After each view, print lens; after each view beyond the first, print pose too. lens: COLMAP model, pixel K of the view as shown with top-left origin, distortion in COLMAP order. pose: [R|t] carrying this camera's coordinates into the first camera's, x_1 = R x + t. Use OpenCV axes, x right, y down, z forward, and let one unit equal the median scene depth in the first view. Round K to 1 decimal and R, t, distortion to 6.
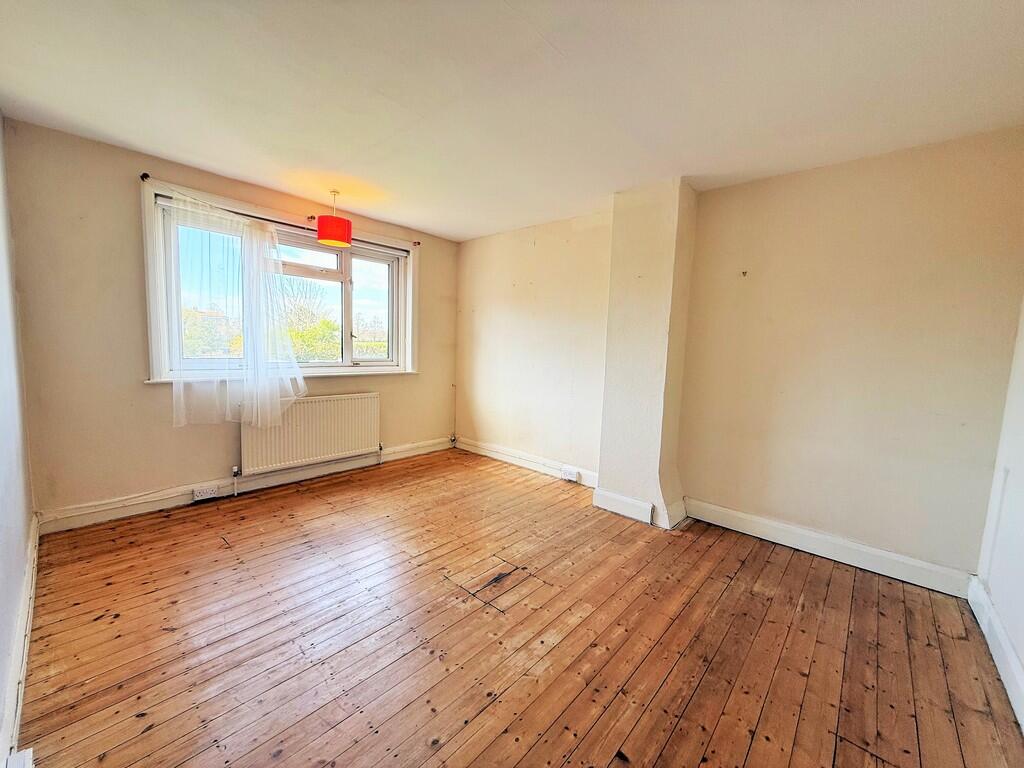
lens RADIAL K [[405.2, 0, 507.2], [0, 405.2, 383.5], [0, 0, 1]] dist [0.004604, 0.000218]
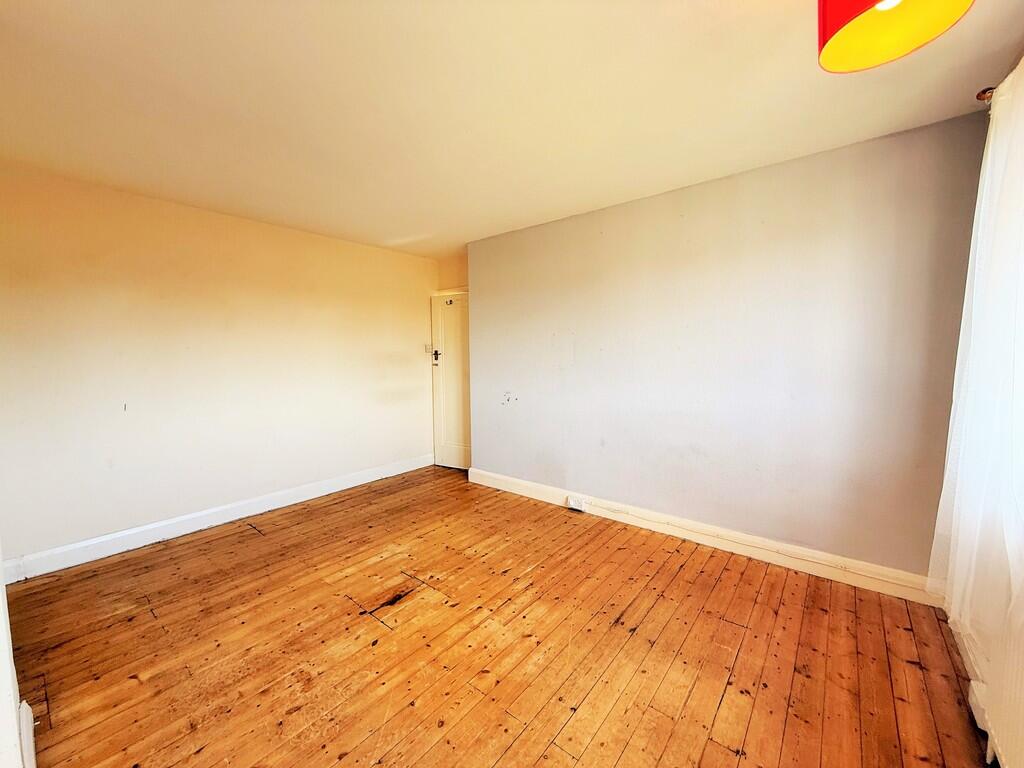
lens RADIAL K [[405.2, 0, 512.2], [0, 405.2, 386.3], [0, 0, 1]] dist [0.004604, 0.000218]
pose [[-0.997822, -0.020966, -0.062545, -0.160324], [-0.031796, 0.983598, 0.177551, -0.153110], [0.057796, 0.179153, -0.982122, 1.315402]]
